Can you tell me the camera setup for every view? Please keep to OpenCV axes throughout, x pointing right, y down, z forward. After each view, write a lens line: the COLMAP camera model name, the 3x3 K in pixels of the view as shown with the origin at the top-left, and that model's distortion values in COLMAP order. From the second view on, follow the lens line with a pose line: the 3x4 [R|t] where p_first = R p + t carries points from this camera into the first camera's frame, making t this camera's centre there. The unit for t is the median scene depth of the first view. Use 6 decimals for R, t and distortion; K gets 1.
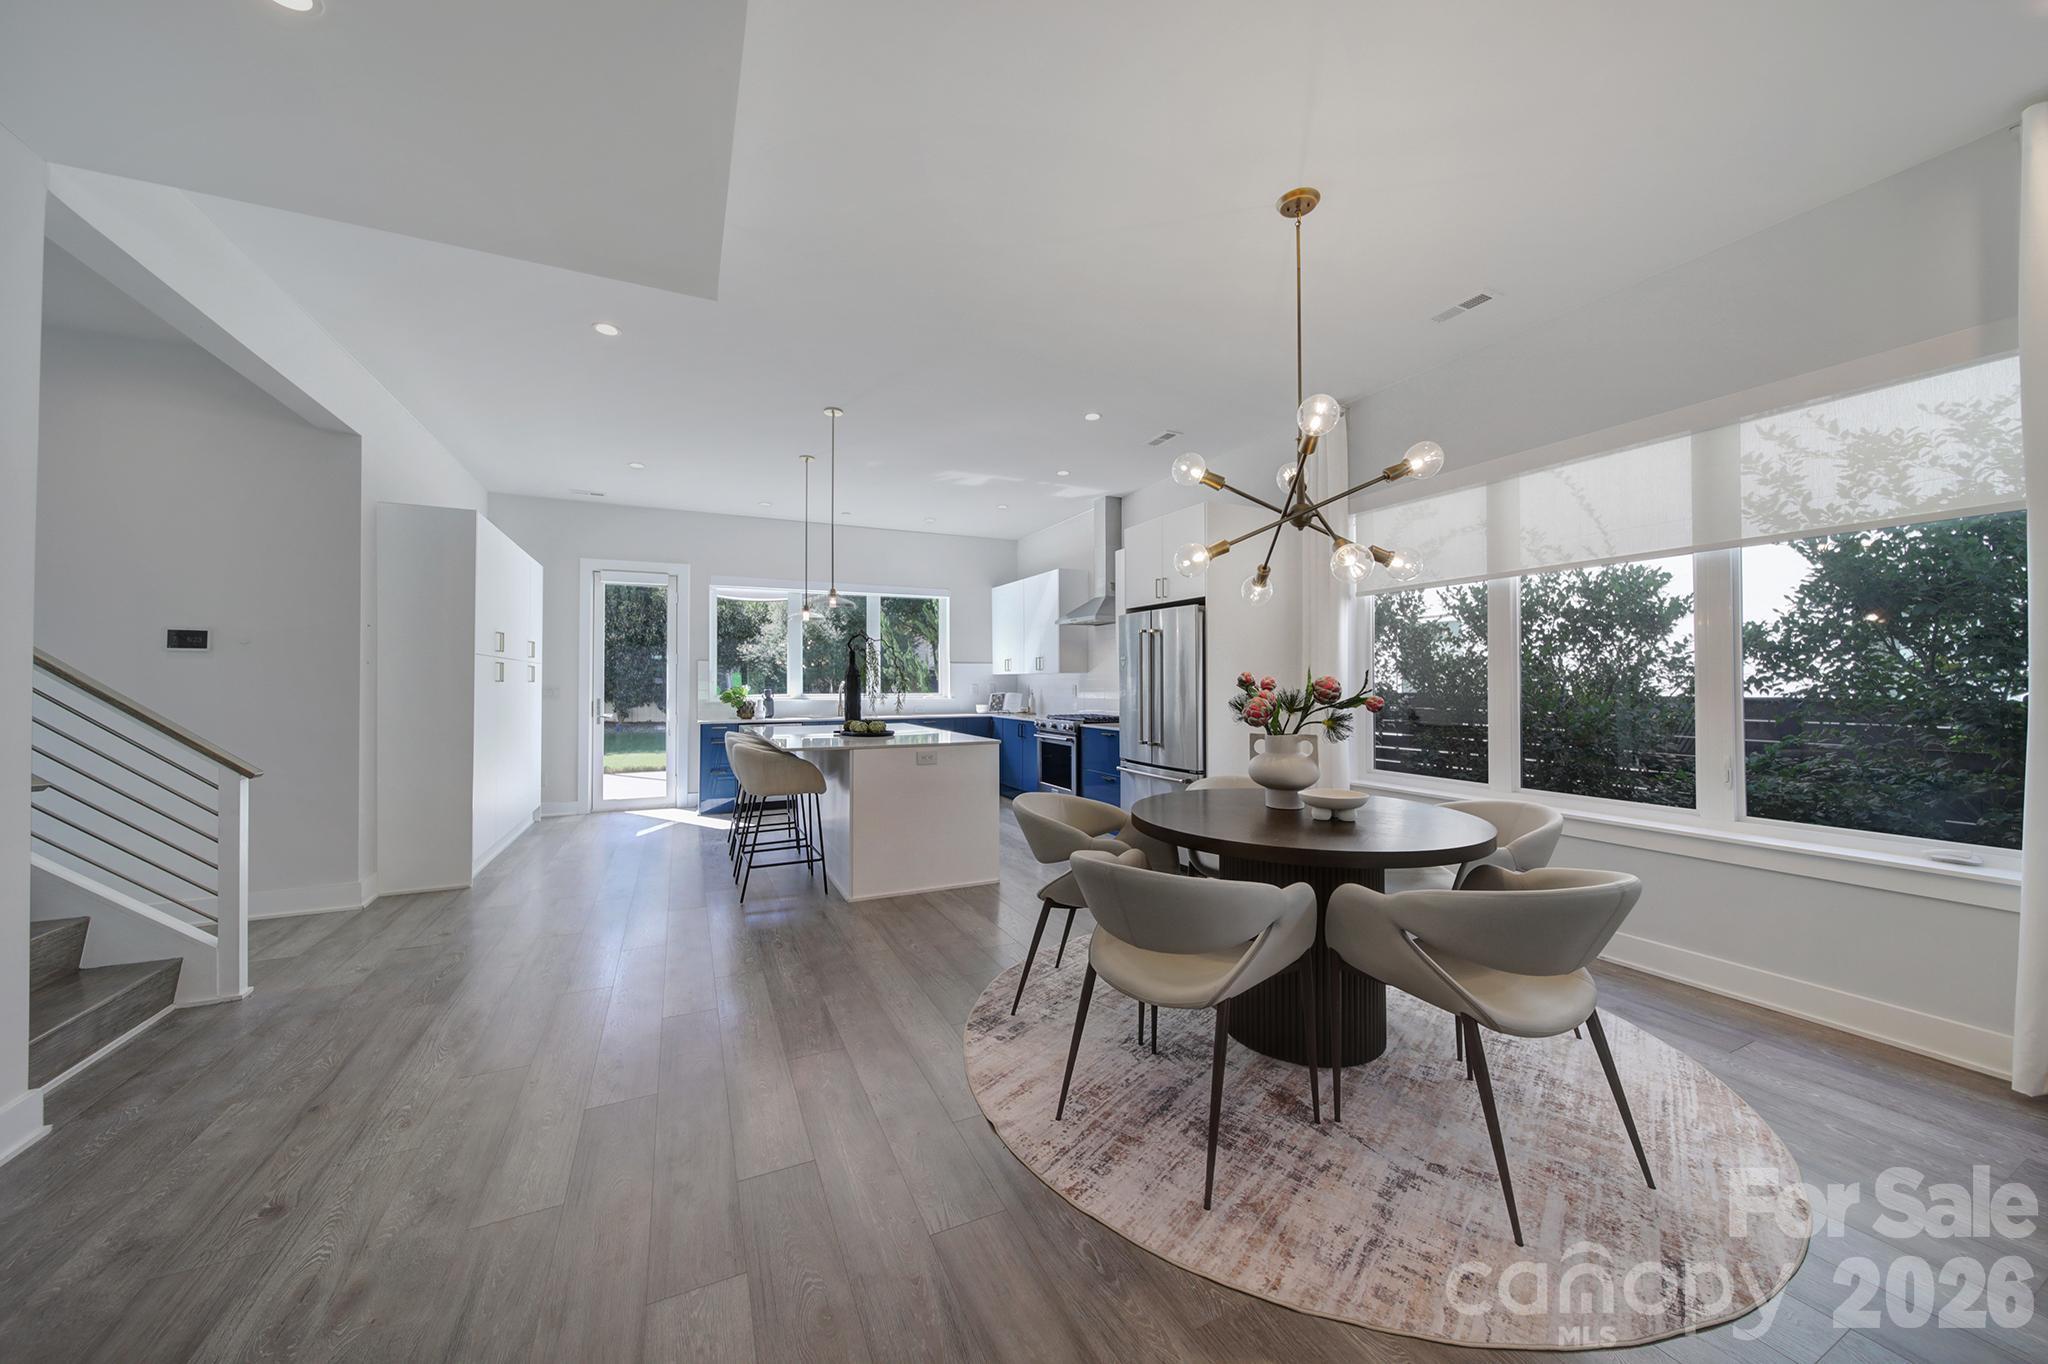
lens RADIAL K [[724.9, 0, 1022.5], [0, 724.9, 670.7], [0, 0, 1]] dist [0.000576, -0.000386]
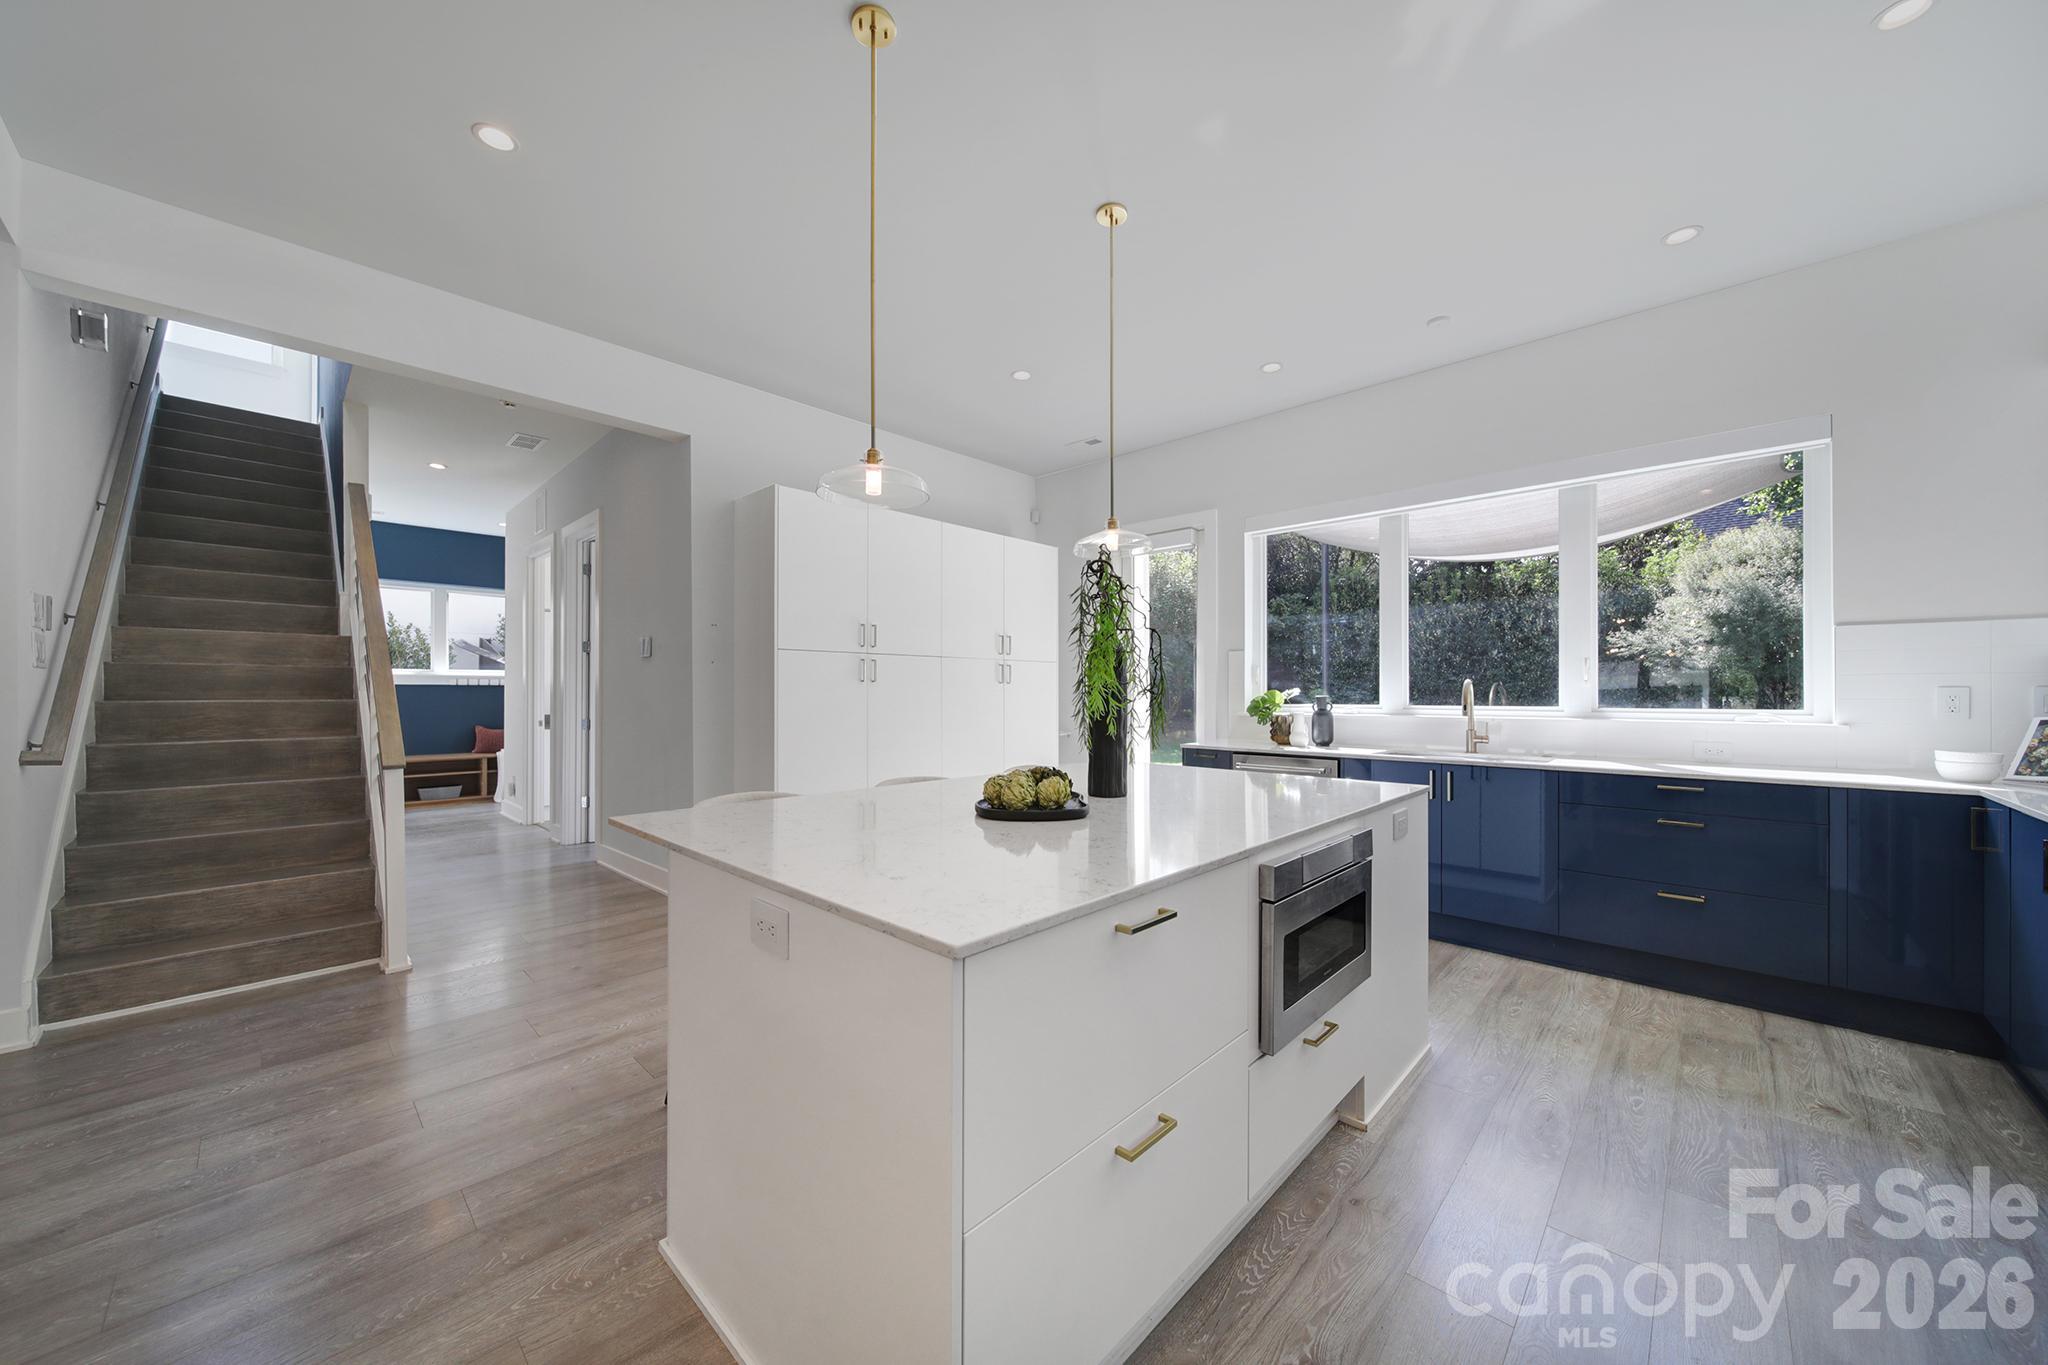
lens RADIAL K [[724.9, 0, 1016.5], [0, 724.9, 690.6], [0, 0, 1]] dist [0.000576, -0.000386]
pose [[0.359202, -0.004138, -0.933251, 0.101226], [0.018290, 0.999829, 0.002607, 0.016897], [0.933081, -0.018005, 0.359217, 0.613716]]
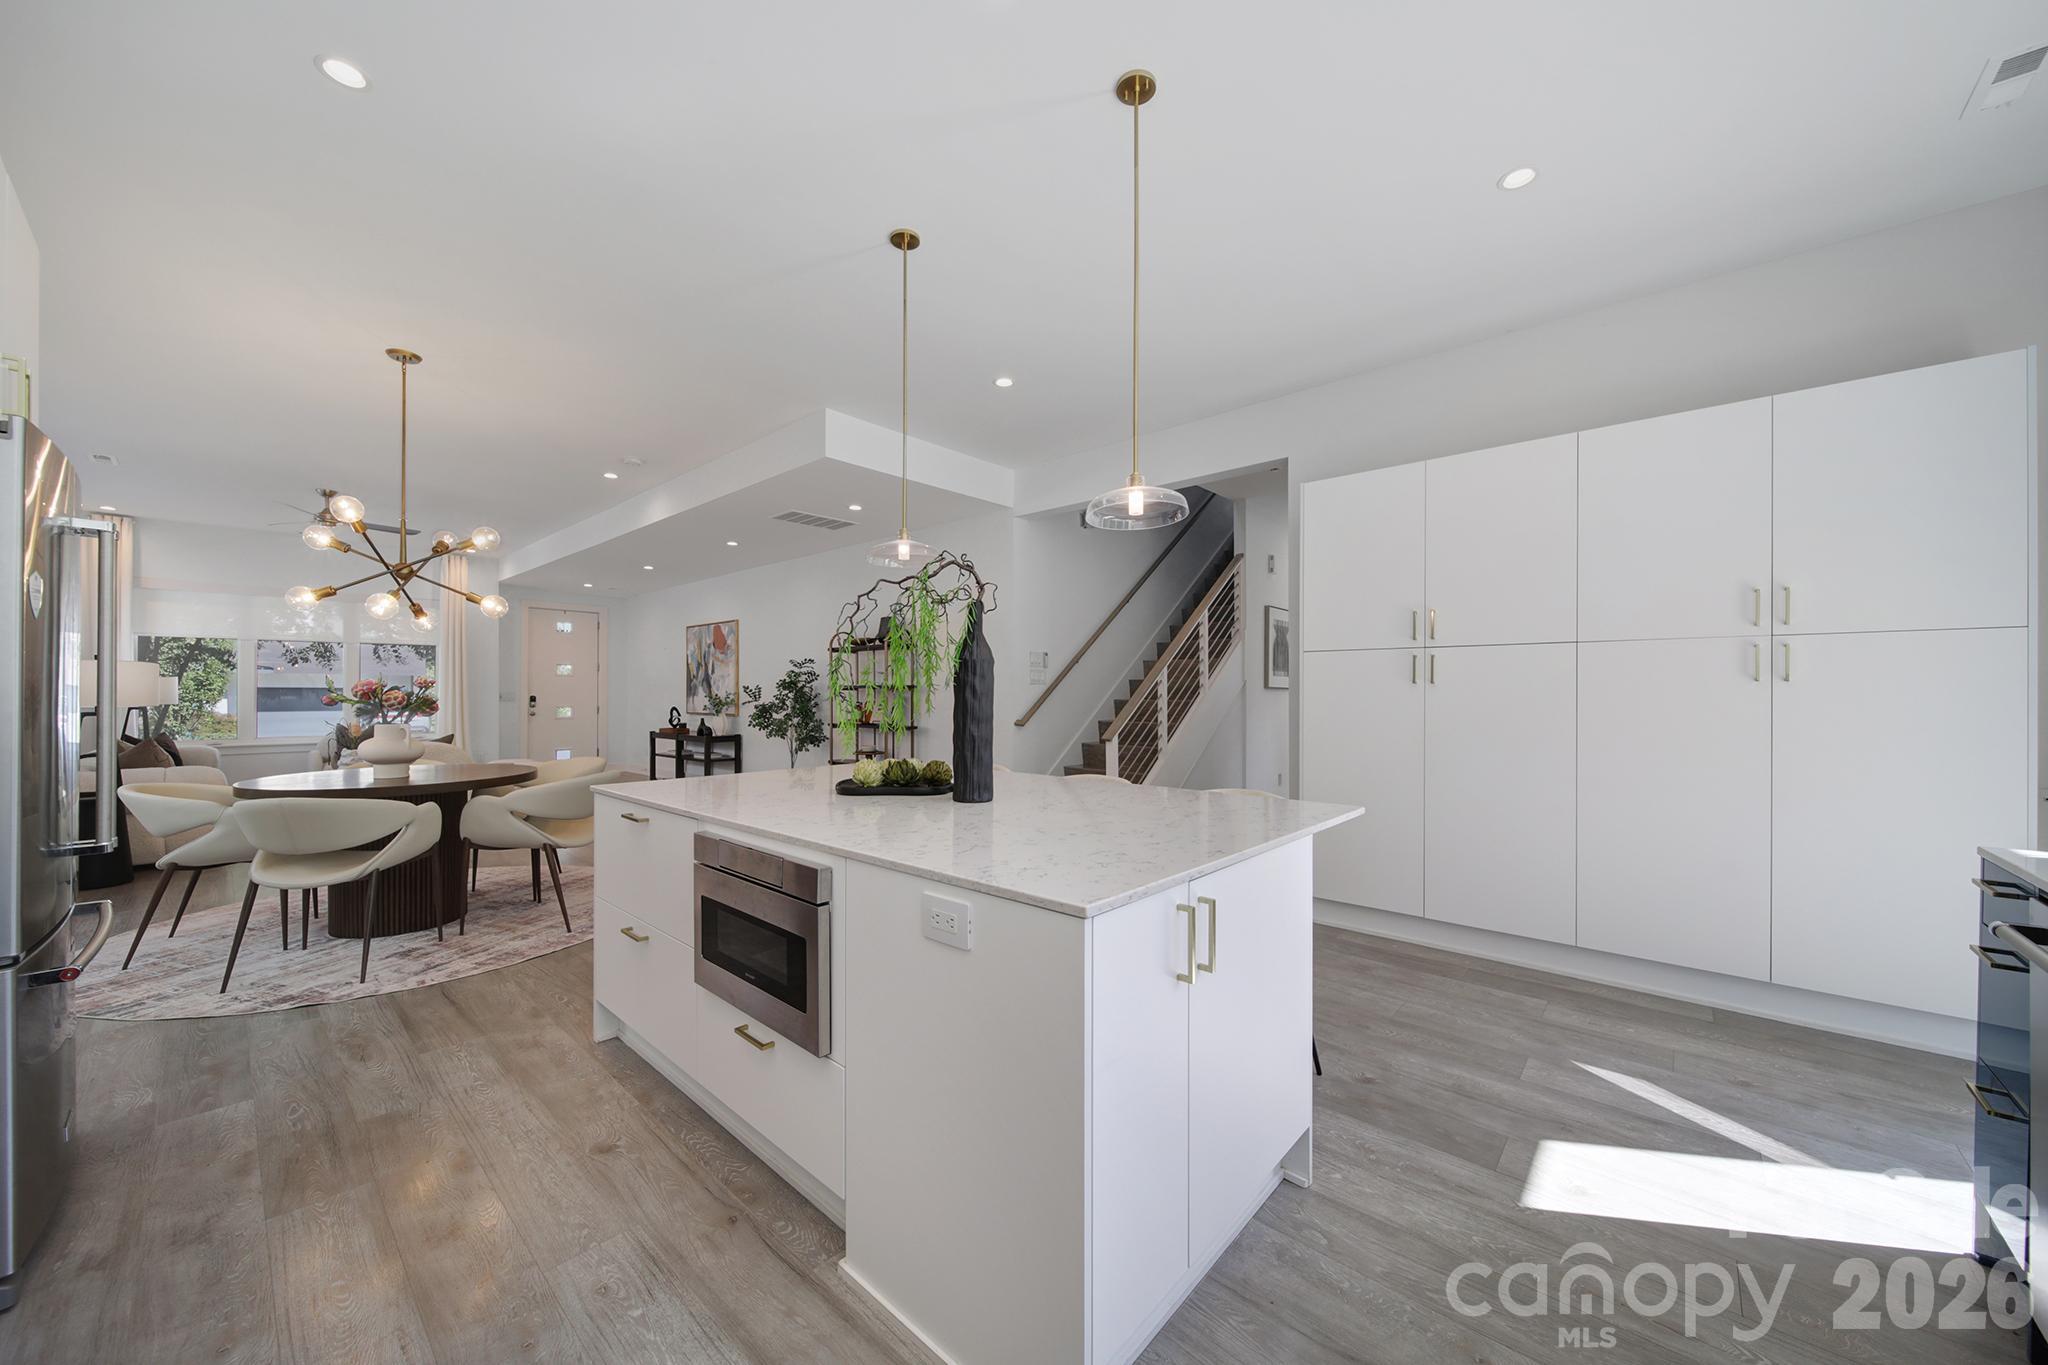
lens RADIAL K [[724.9, 0, 1028.2], [0, 724.9, 695.3], [0, 0, 1]] dist [0.000576, -0.000386]
pose [[-0.920250, -0.004972, -0.391299, -0.080930], [0.002514, 0.999824, -0.018618, 0.024532], [0.391323, -0.018117, -0.920075, 1.062356]]
